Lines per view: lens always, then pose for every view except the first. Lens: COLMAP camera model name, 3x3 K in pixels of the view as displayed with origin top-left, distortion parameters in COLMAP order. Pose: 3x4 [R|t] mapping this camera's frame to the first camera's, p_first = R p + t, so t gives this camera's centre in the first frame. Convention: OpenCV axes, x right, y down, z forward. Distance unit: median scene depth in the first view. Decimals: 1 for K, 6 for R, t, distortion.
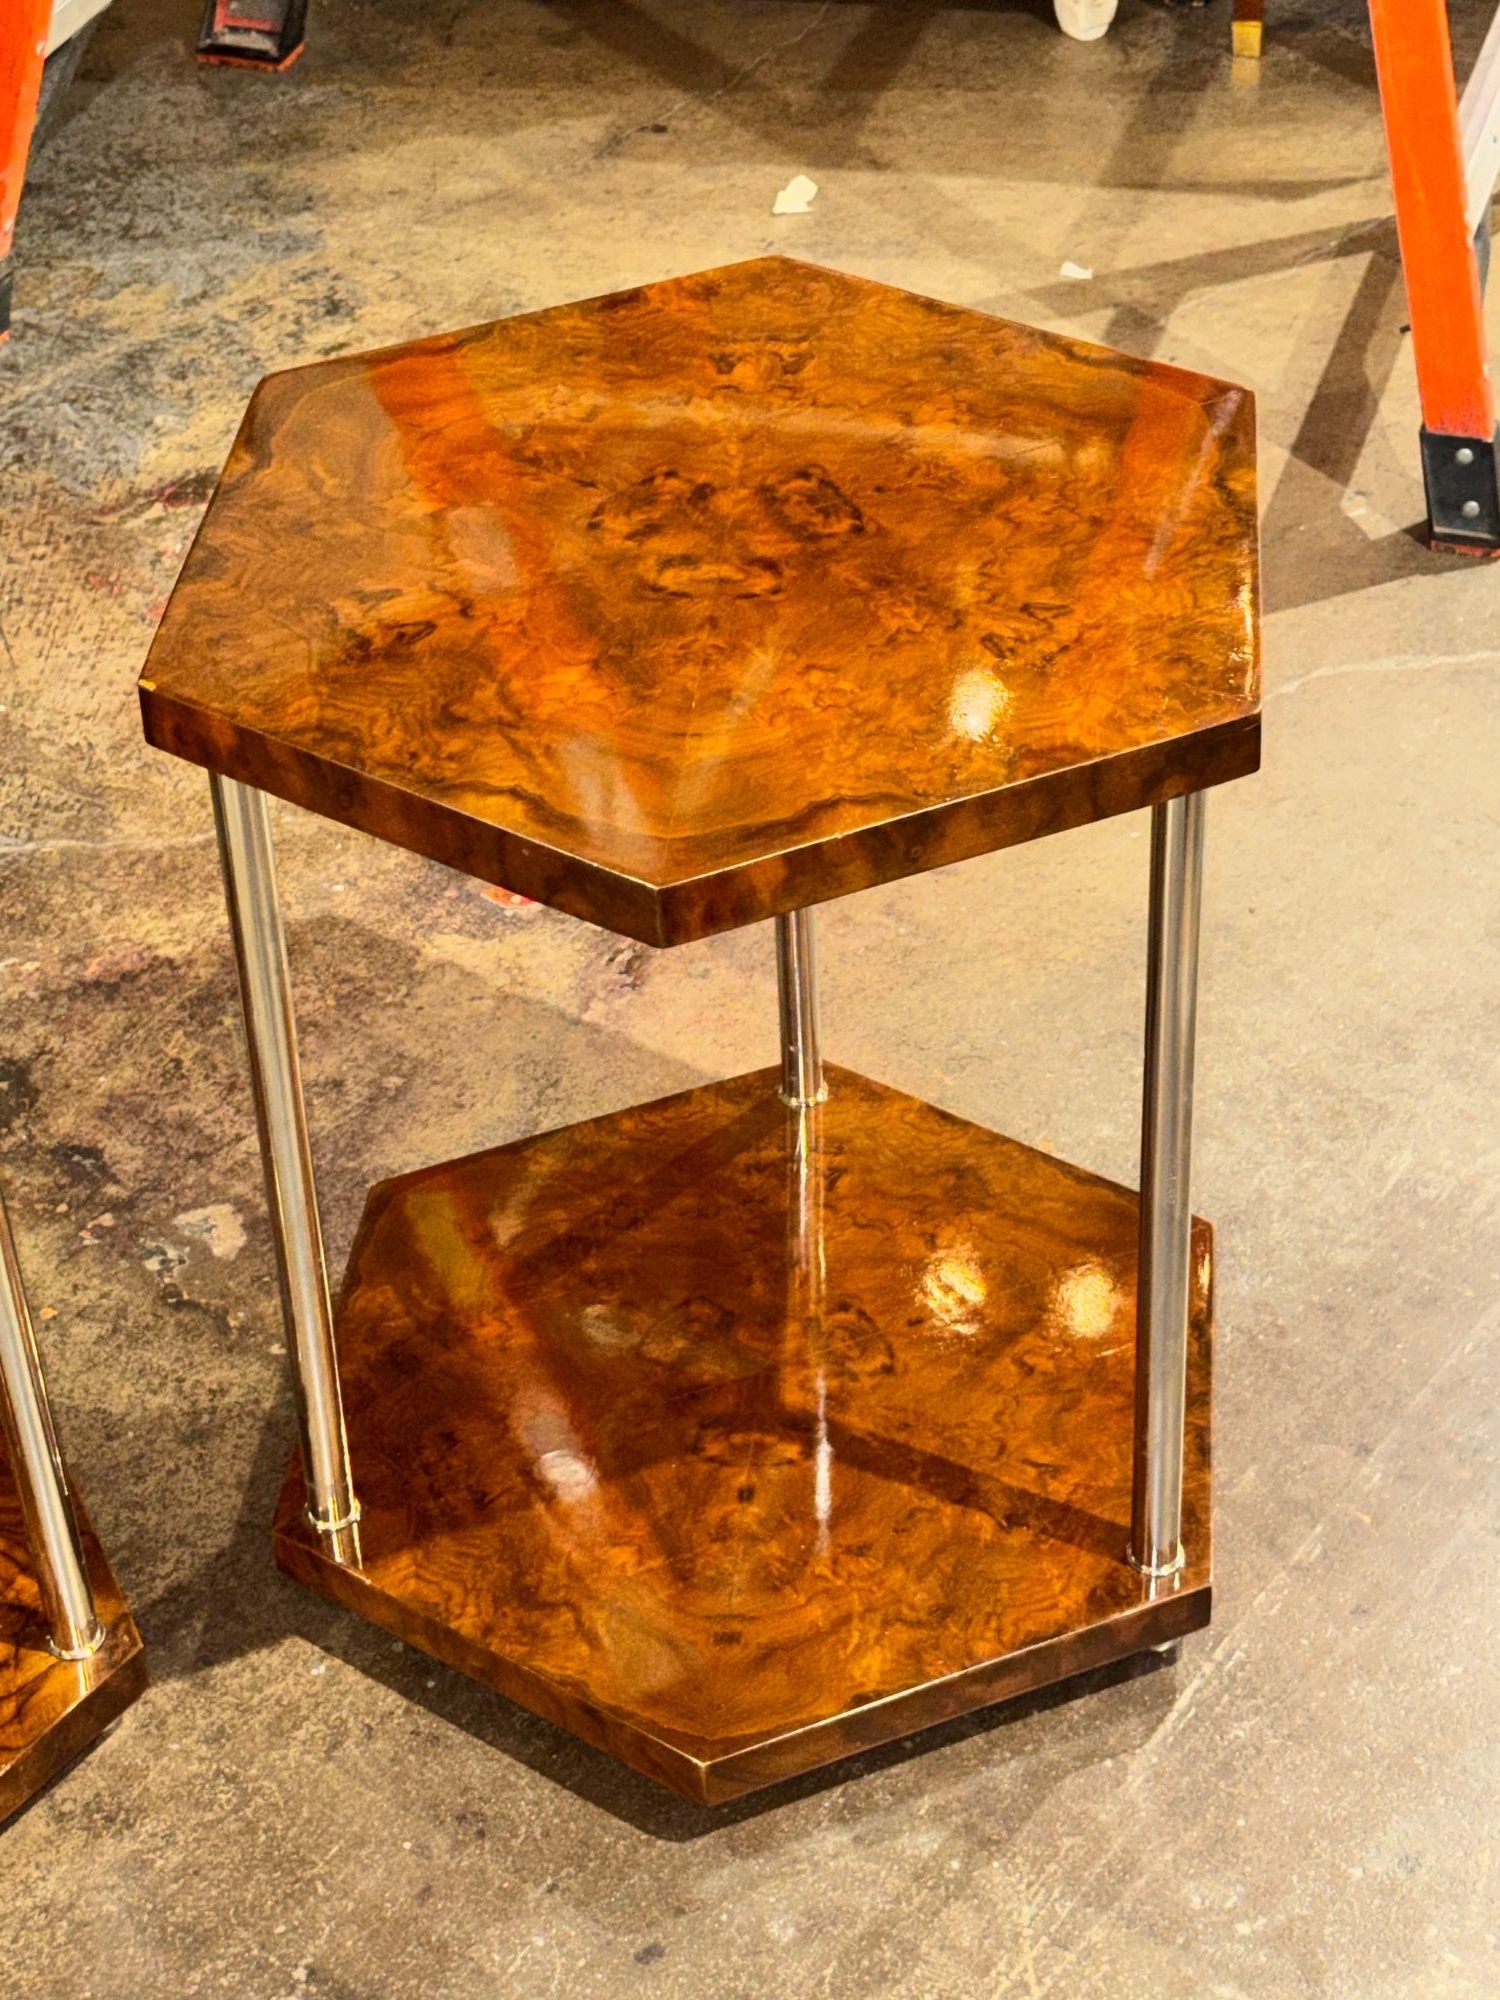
lens RADIAL K [[3780.7, 0, 750.0], [0, 3780.7, 1000.0], [0, 0, 1]] dist [0.139486, -0.041016]
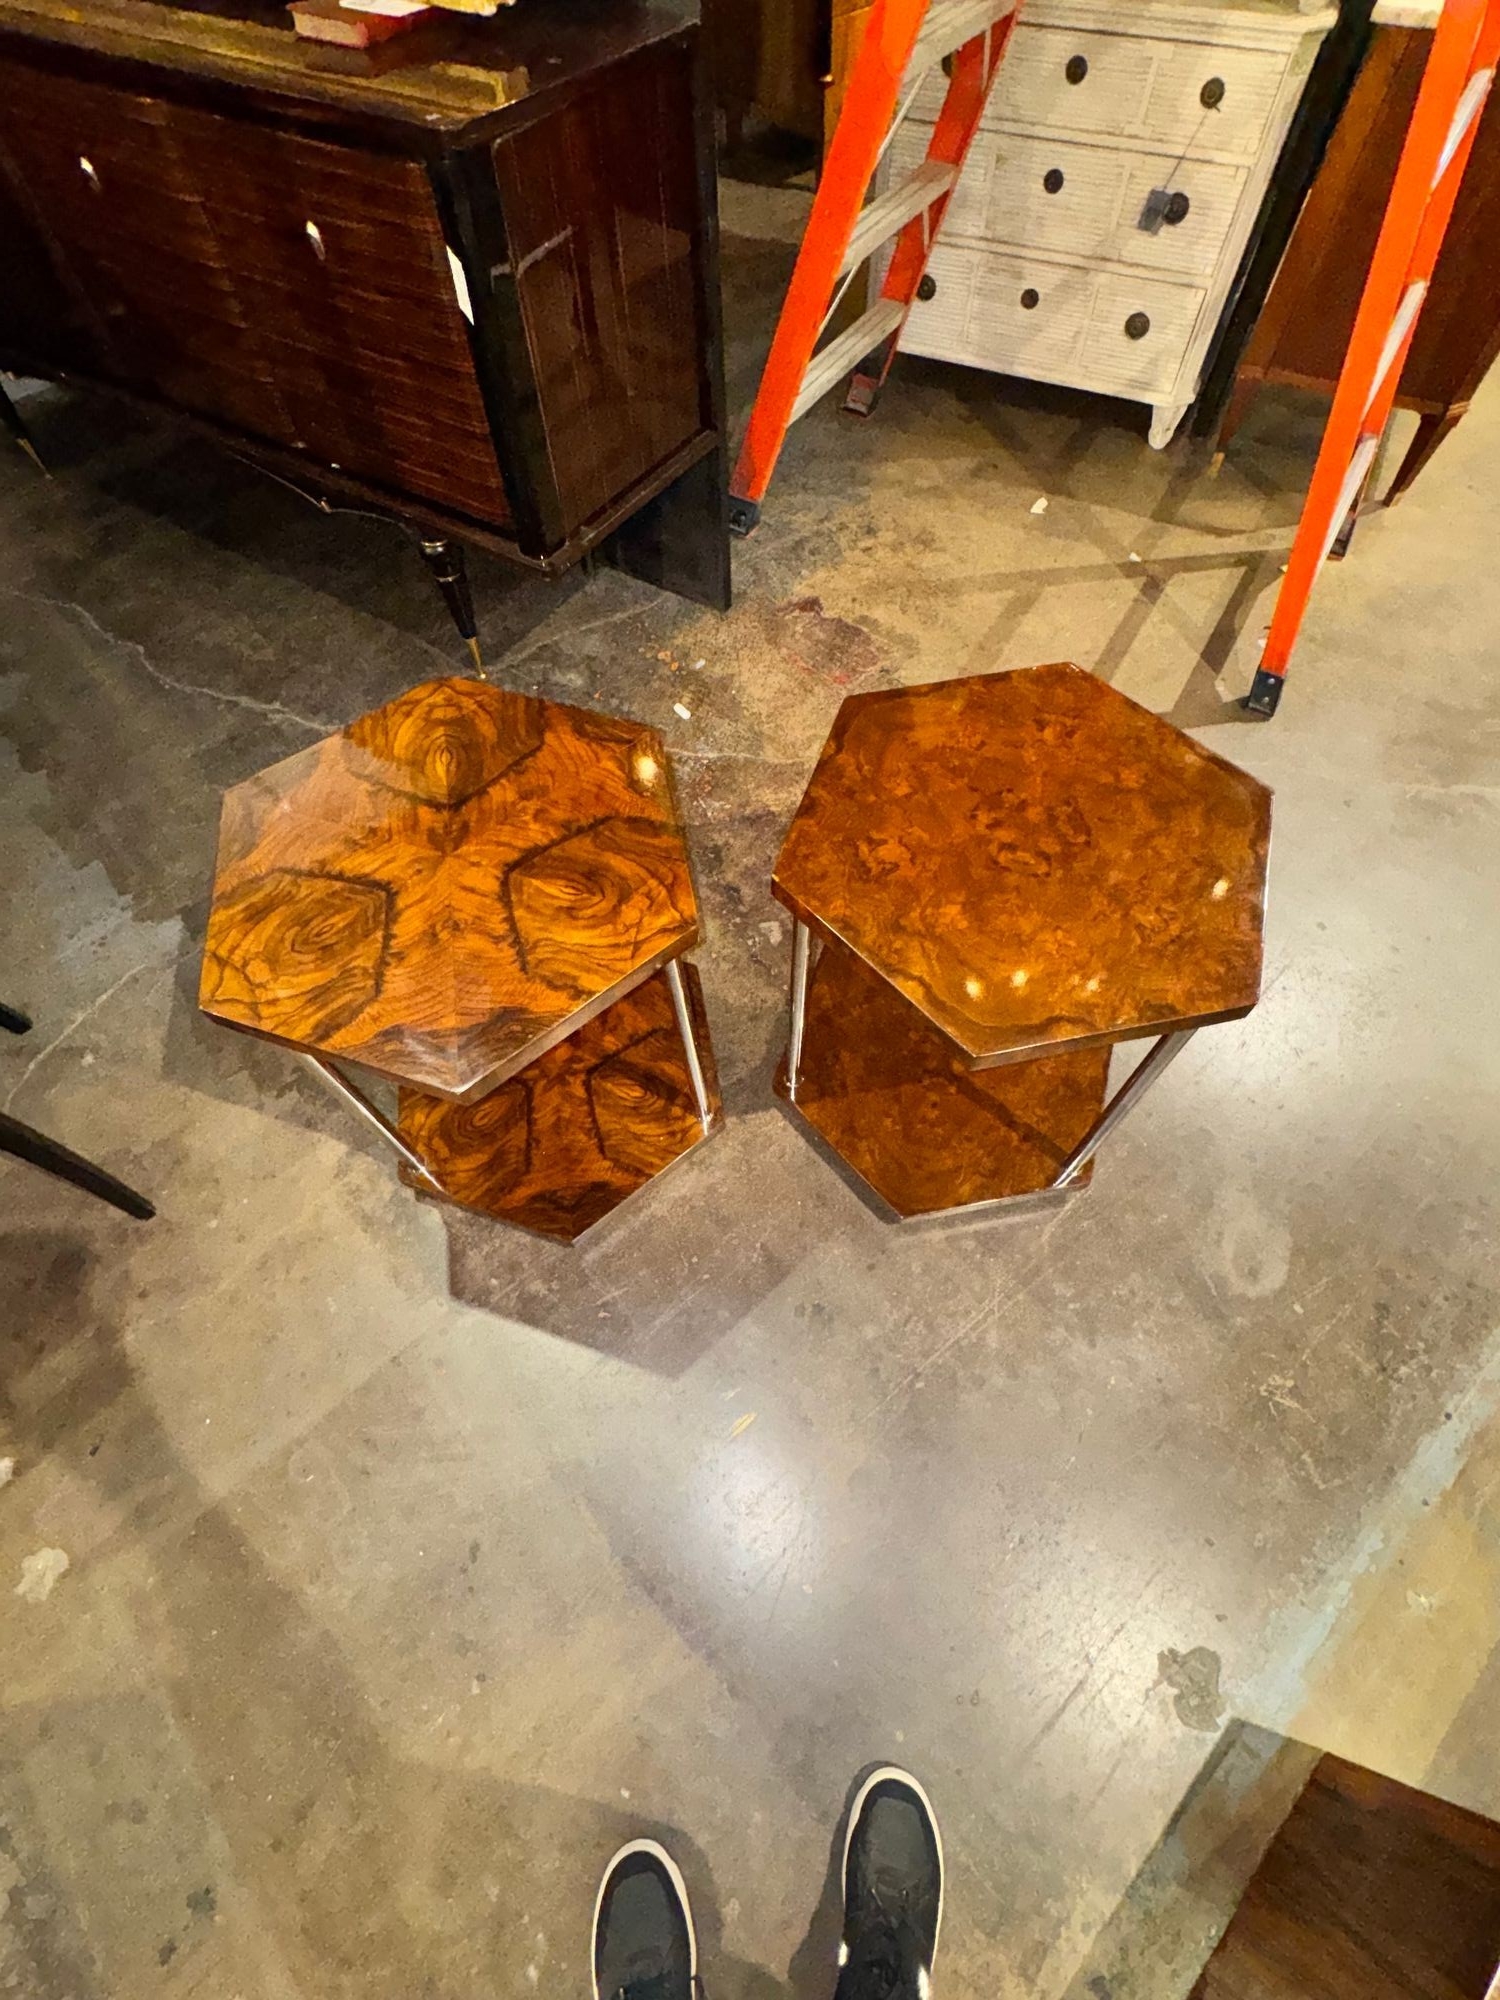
lens RADIAL K [[910.4, 0, 753.9], [0, 910.4, 998.6], [0, 0, 1]] dist [-0.002248, -0.000013]
pose [[0.972254, 0.209671, -0.103728, -0.081729], [-0.153057, 0.905514, 0.395749, -0.201976], [0.176904, -0.368893, 0.912482, 0.380114]]
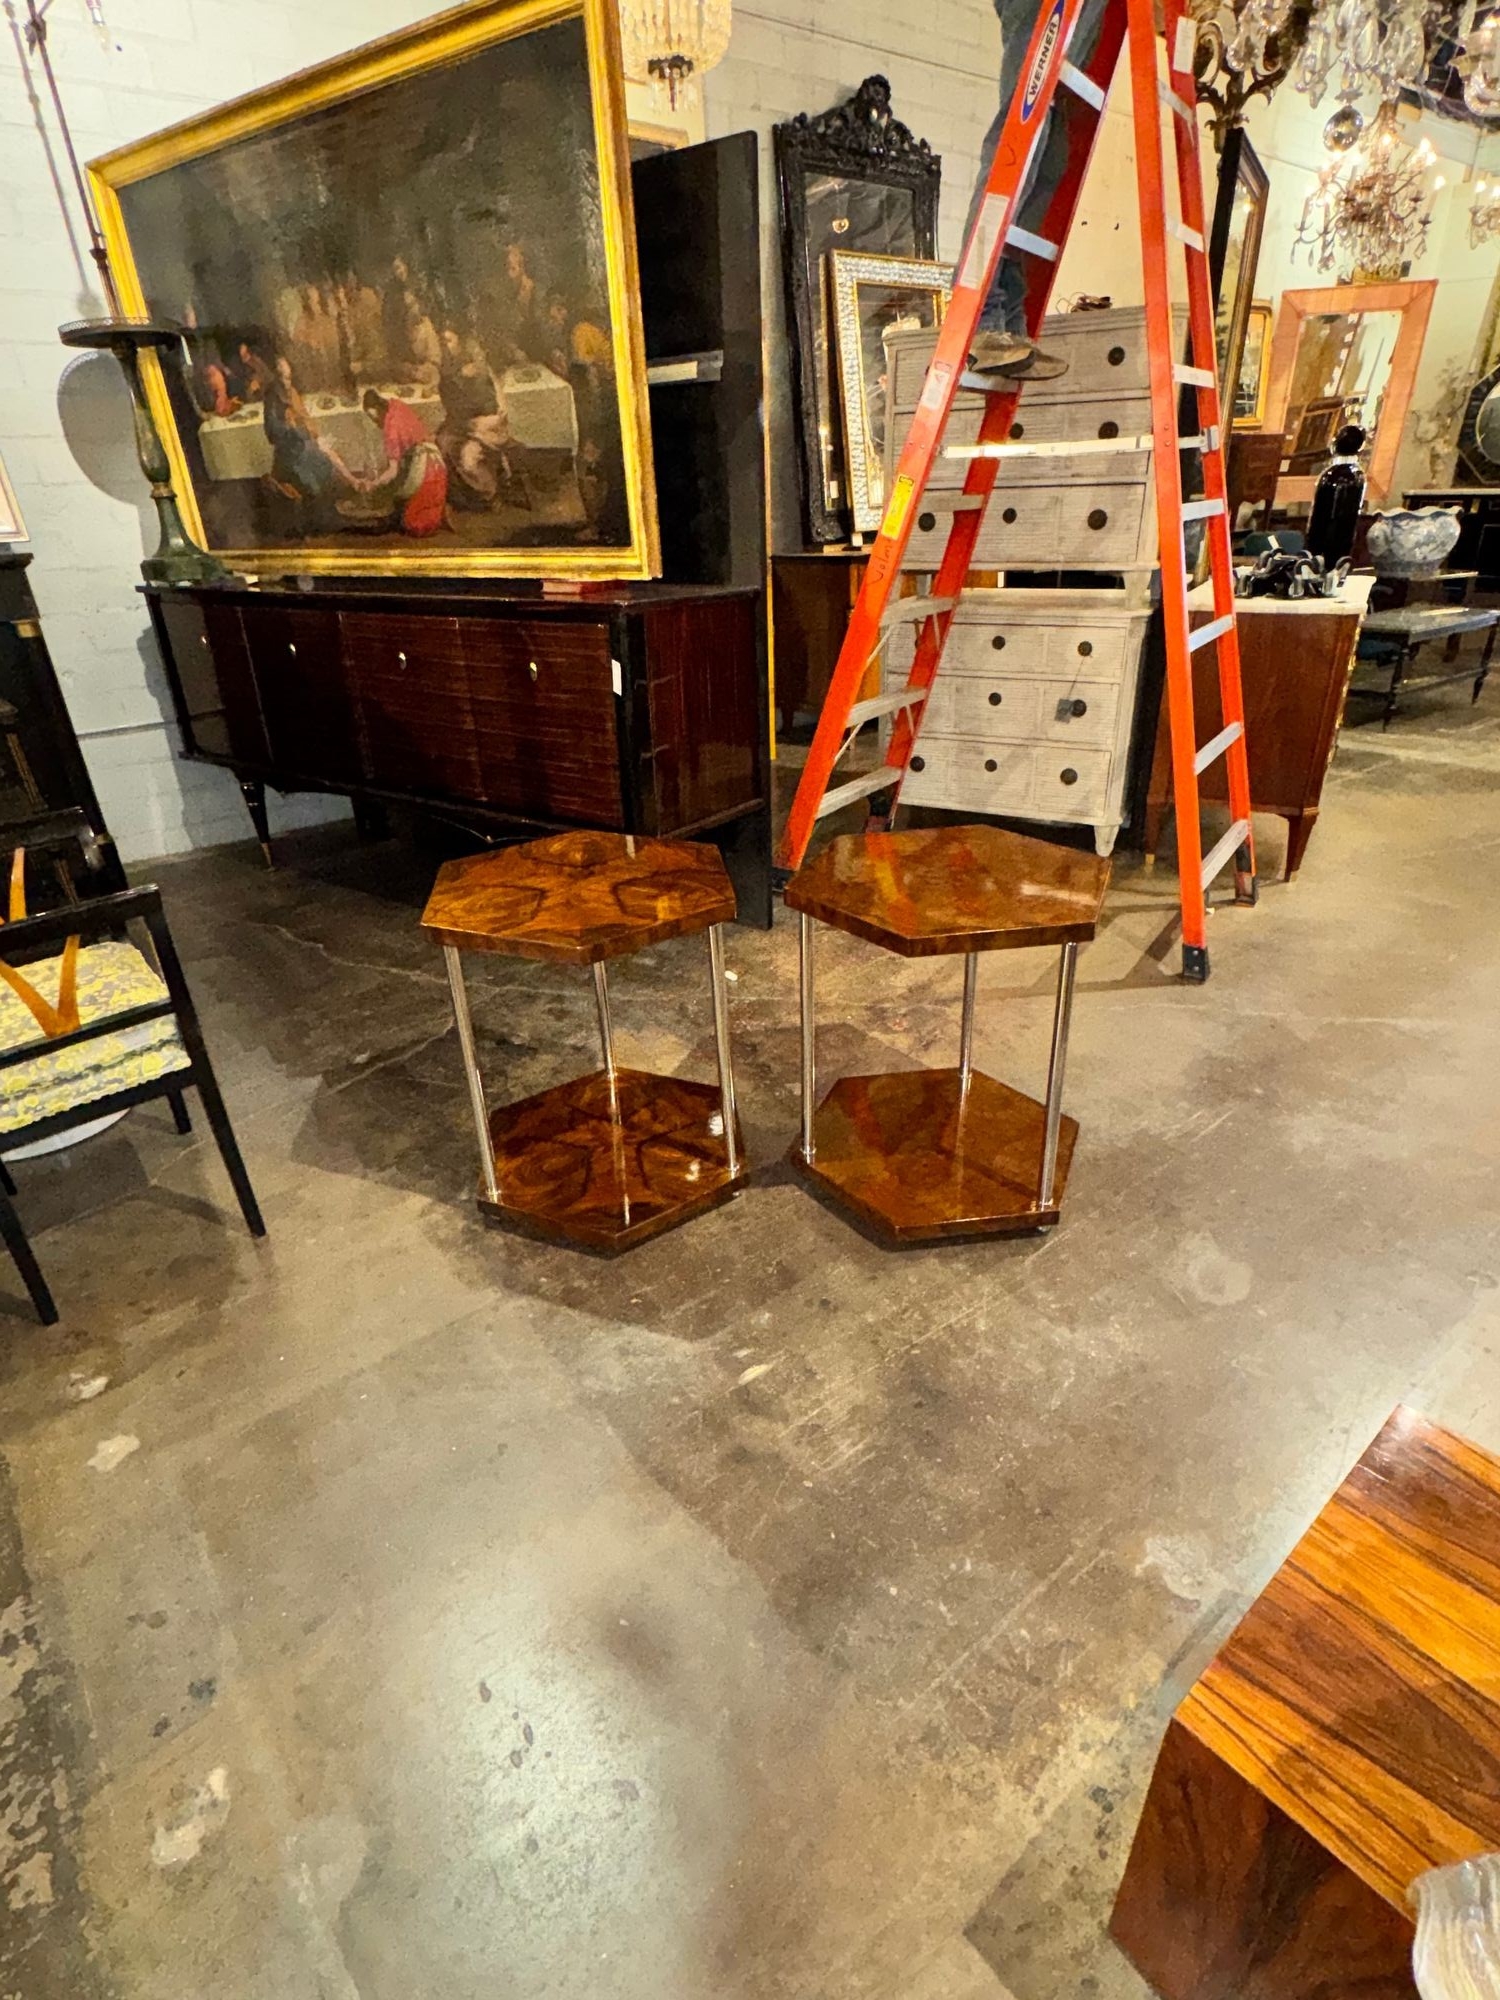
lens RADIAL K [[1033.6, 0, 751.4], [0, 1033.6, 993.5], [0, 0, 1]] dist [0.001059, 0.000170]
pose [[0.957729, 0.128642, -0.257305, 0.070944], [-0.172369, 0.972719, -0.155263, 0.155206], [0.230312, 0.193051, 0.953775, 0.036066]]
